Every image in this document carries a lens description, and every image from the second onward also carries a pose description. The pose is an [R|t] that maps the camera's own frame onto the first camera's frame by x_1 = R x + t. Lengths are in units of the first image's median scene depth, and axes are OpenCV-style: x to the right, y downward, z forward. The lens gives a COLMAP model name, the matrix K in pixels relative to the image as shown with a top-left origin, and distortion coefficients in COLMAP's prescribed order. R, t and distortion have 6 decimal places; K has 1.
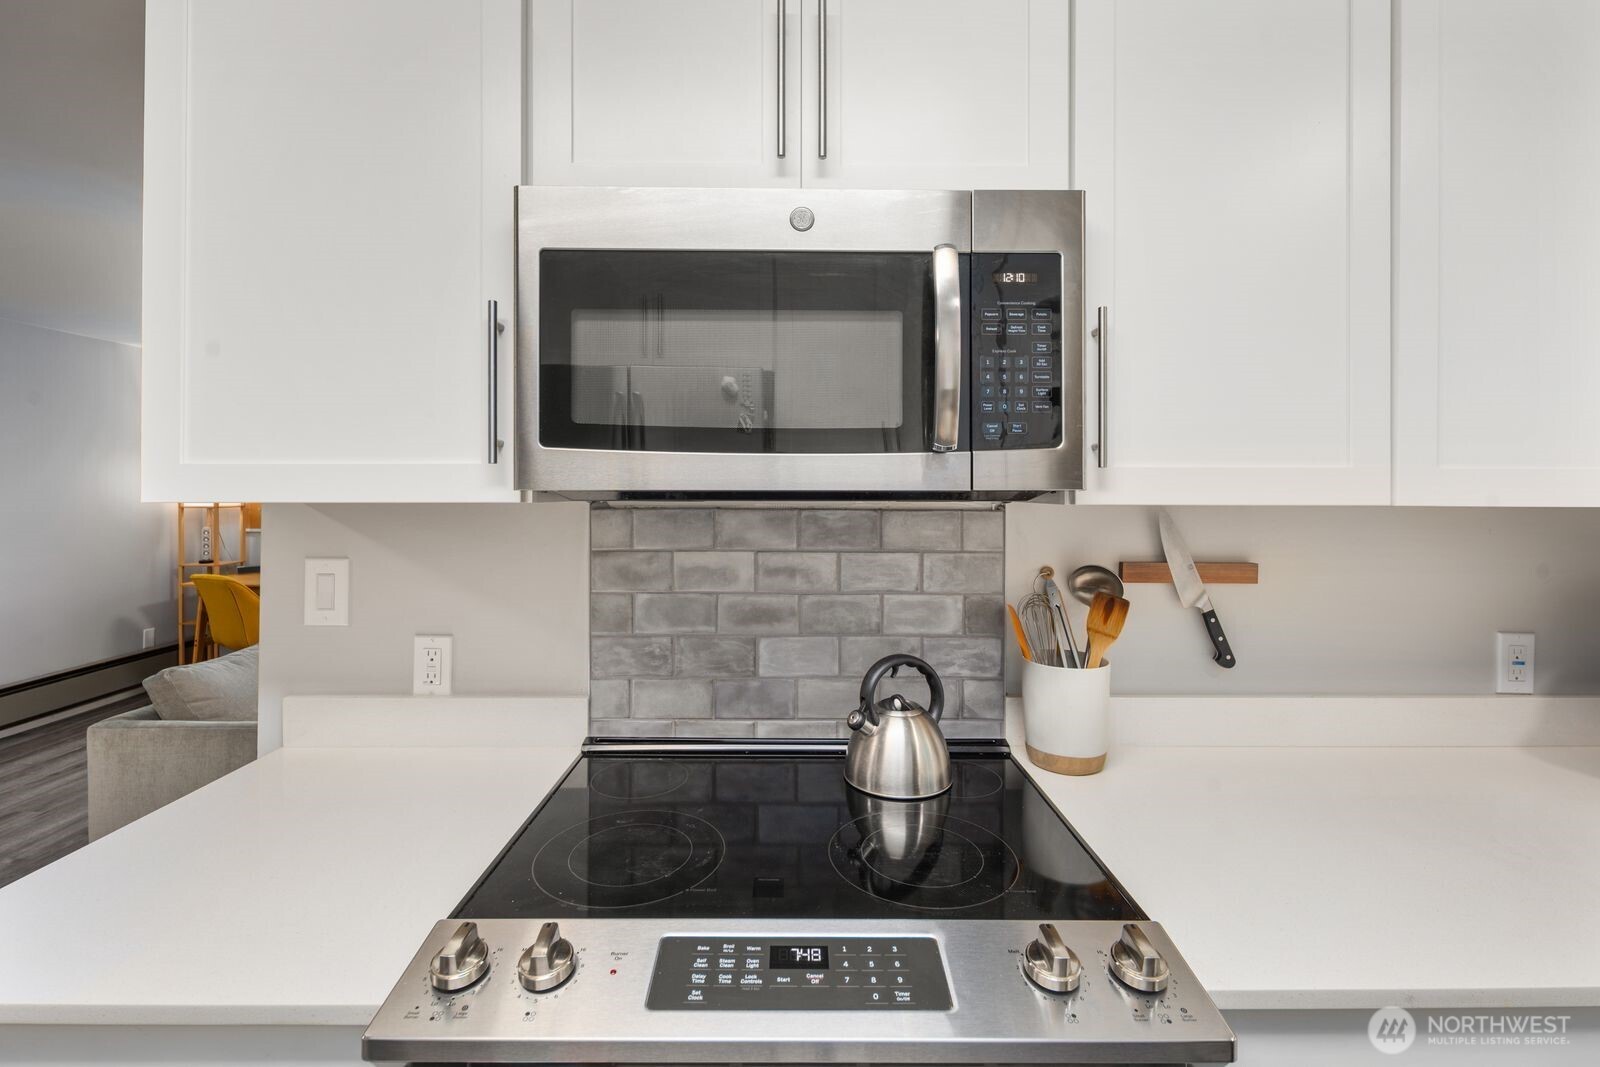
lens RADIAL K [[705.8, 0, 797.4], [0, 705.8, 489.5], [0, 0, 1]] dist [0.000485, 0.000013]
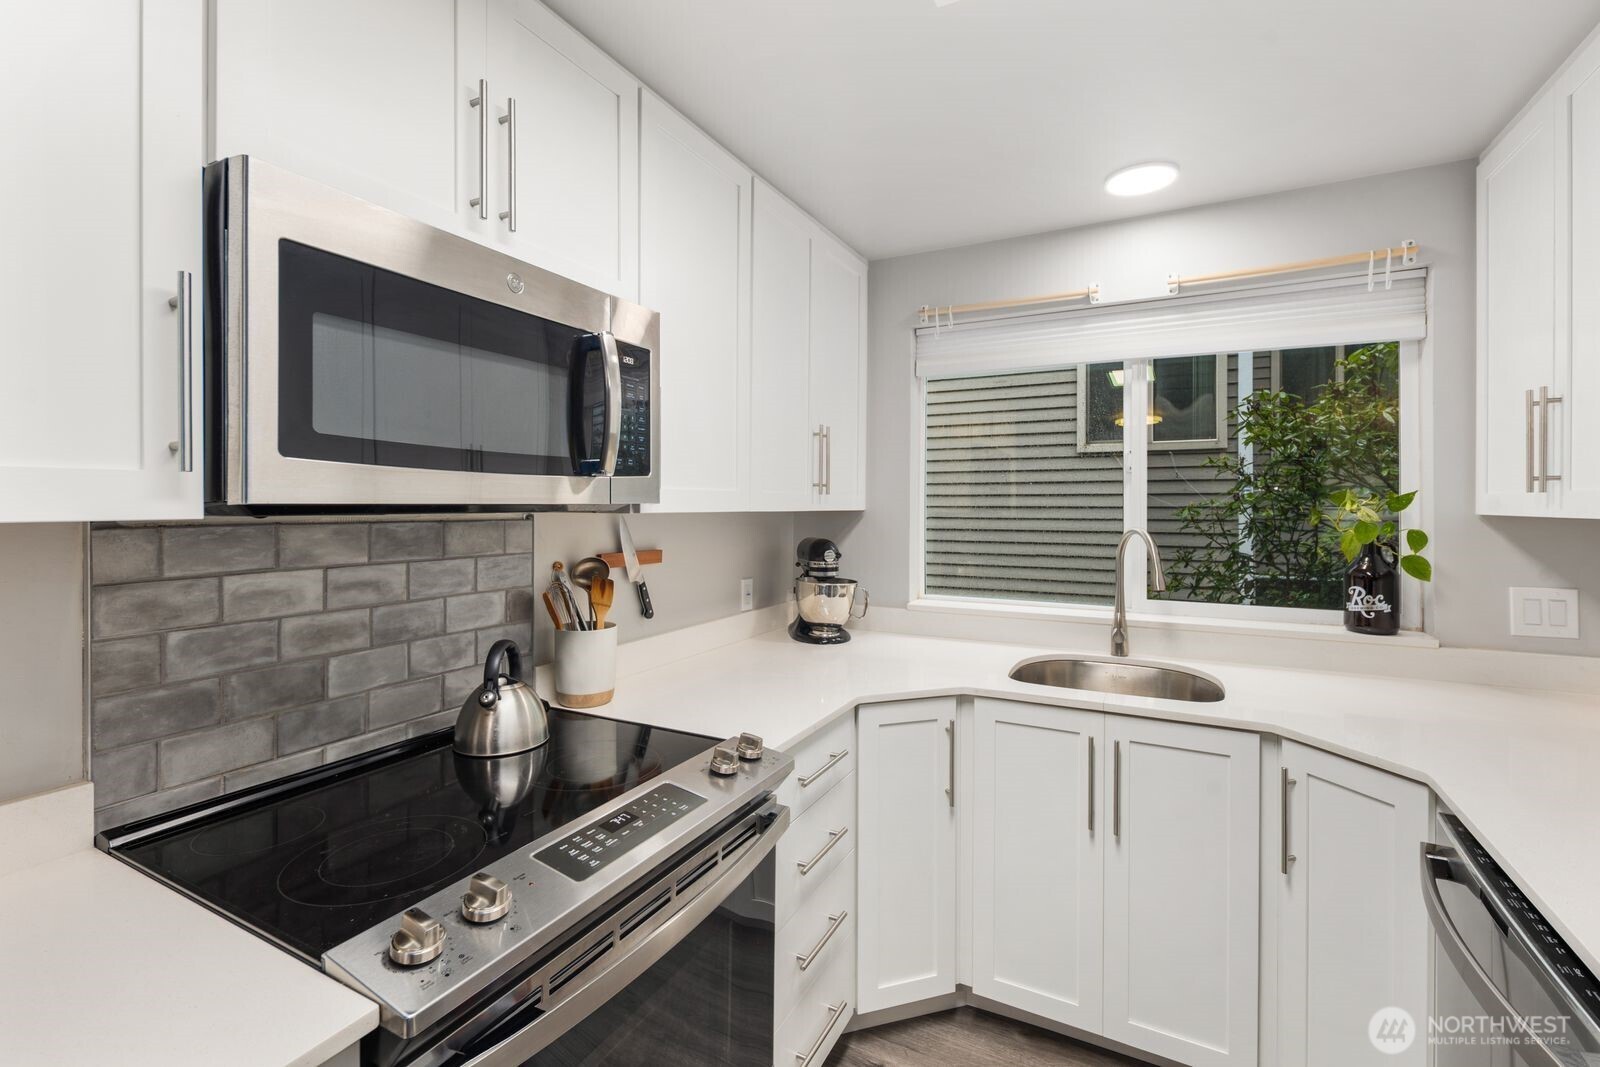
lens RADIAL K [[701.9, 0, 797.4], [0, 701.9, 503.3], [0, 0, 1]] dist [0.000388, -0.000261]
pose [[0.469734, -0.000465, 0.882808, -0.594469], [-0.001123, 0.999999, 0.001125, -0.001348], [-0.882807, -0.001520, 0.469733, -0.004937]]
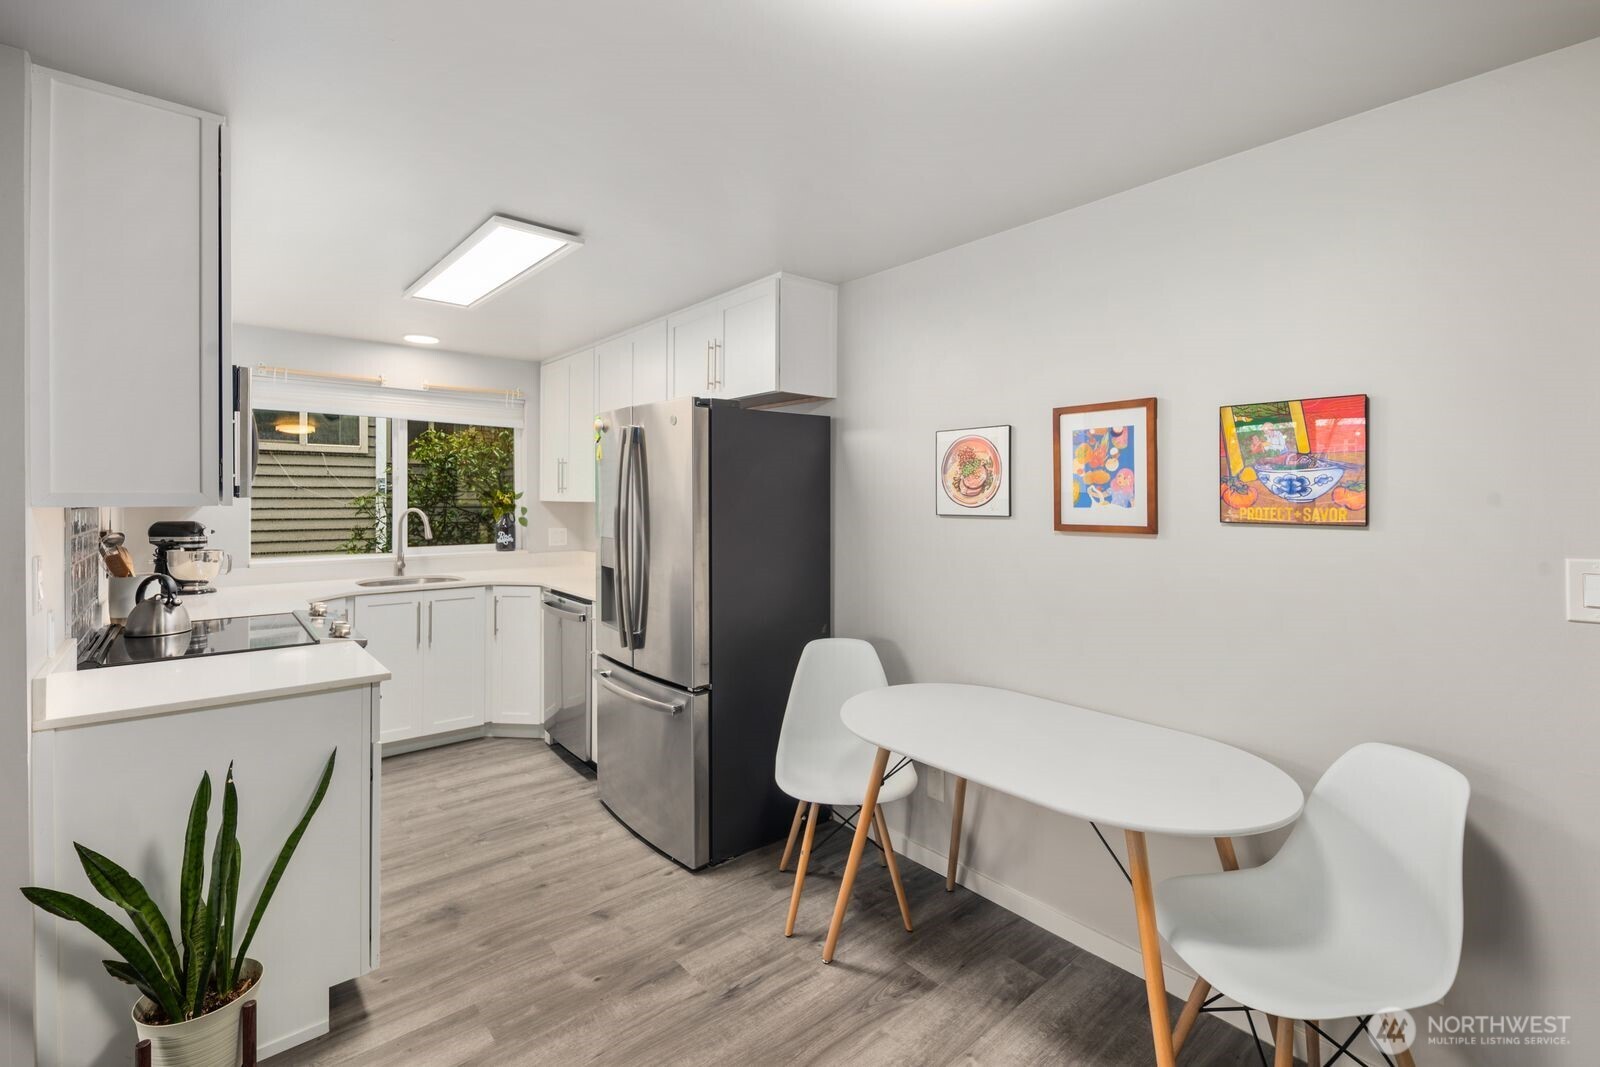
lens RADIAL K [[701.9, 0, 797.4], [0, 701.9, 503.3], [0, 0, 1]] dist [0.000388, -0.000261]
pose [[-0.644903, -0.010813, 0.764188, -2.353748], [-0.006370, 0.999941, 0.008773, -0.005856], [-0.764238, 0.000789, -0.644934, 0.780033]]
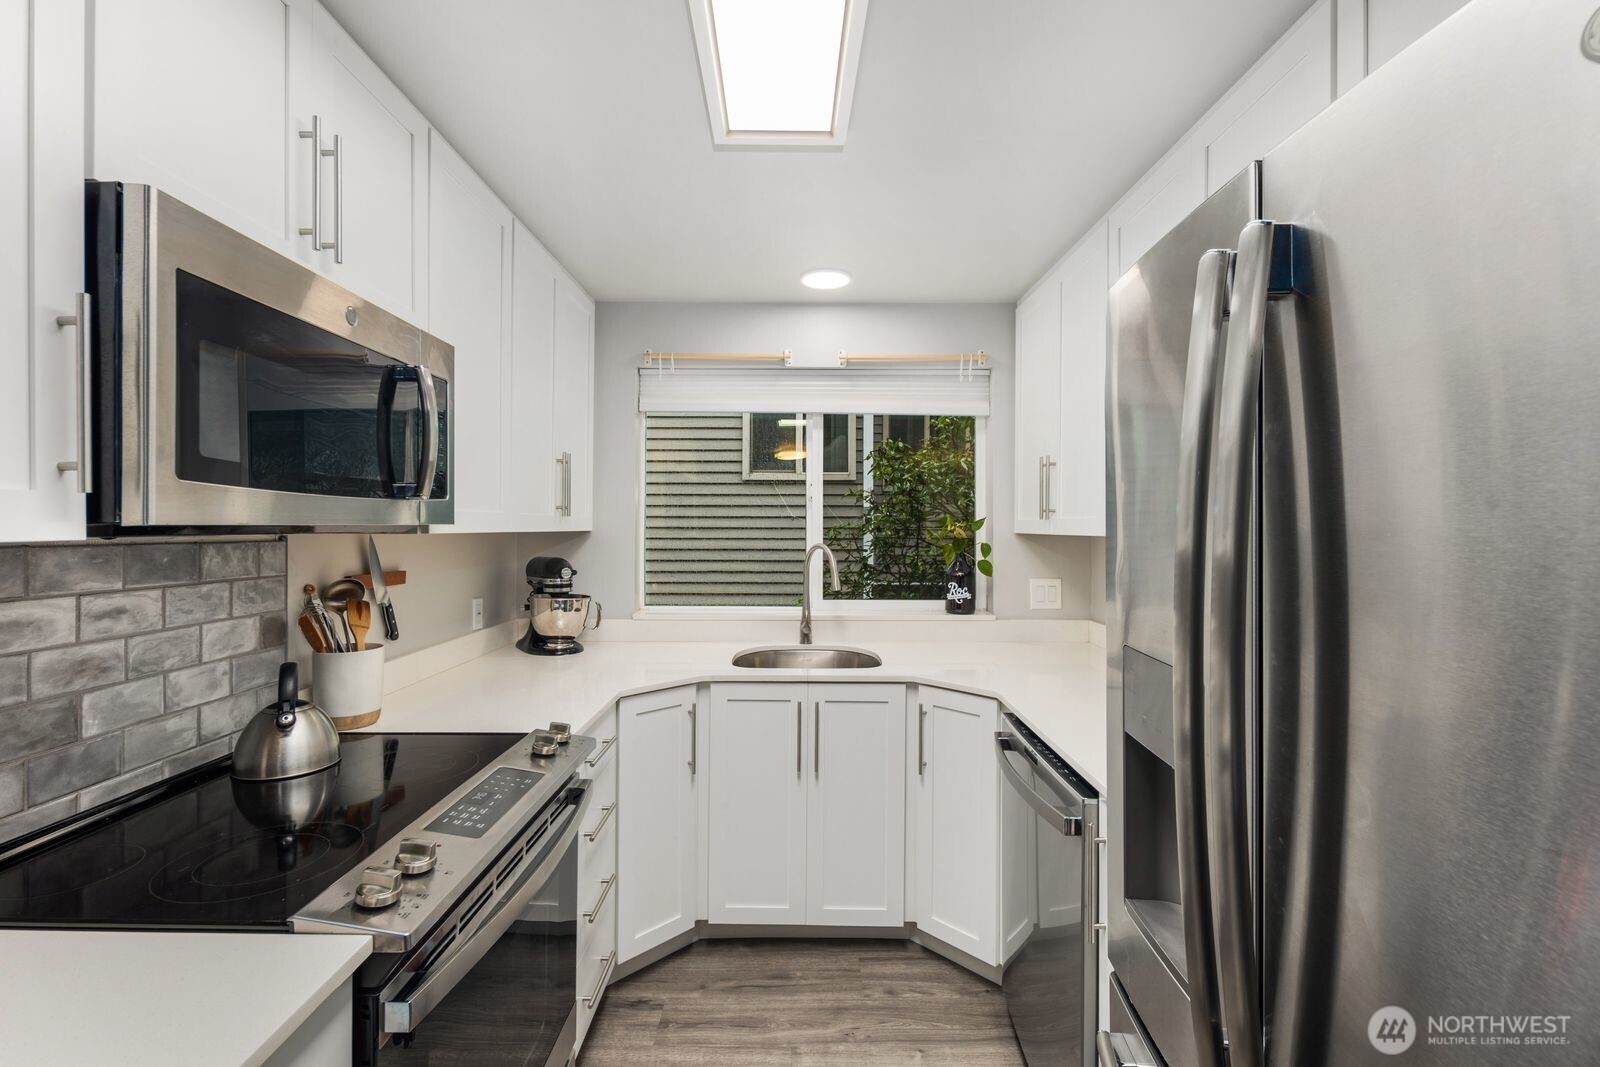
lens RADIAL K [[700.0, 0, 793.6], [0, 700.0, 531.1], [0, 0, 1]] dist [-0.000017, -0.000258]
pose [[0.009600, -0.009596, 0.999908, -0.900057], [-0.004523, 0.999943, 0.009640, -0.002533], [-0.999944, -0.004615, 0.009556, 0.122360]]
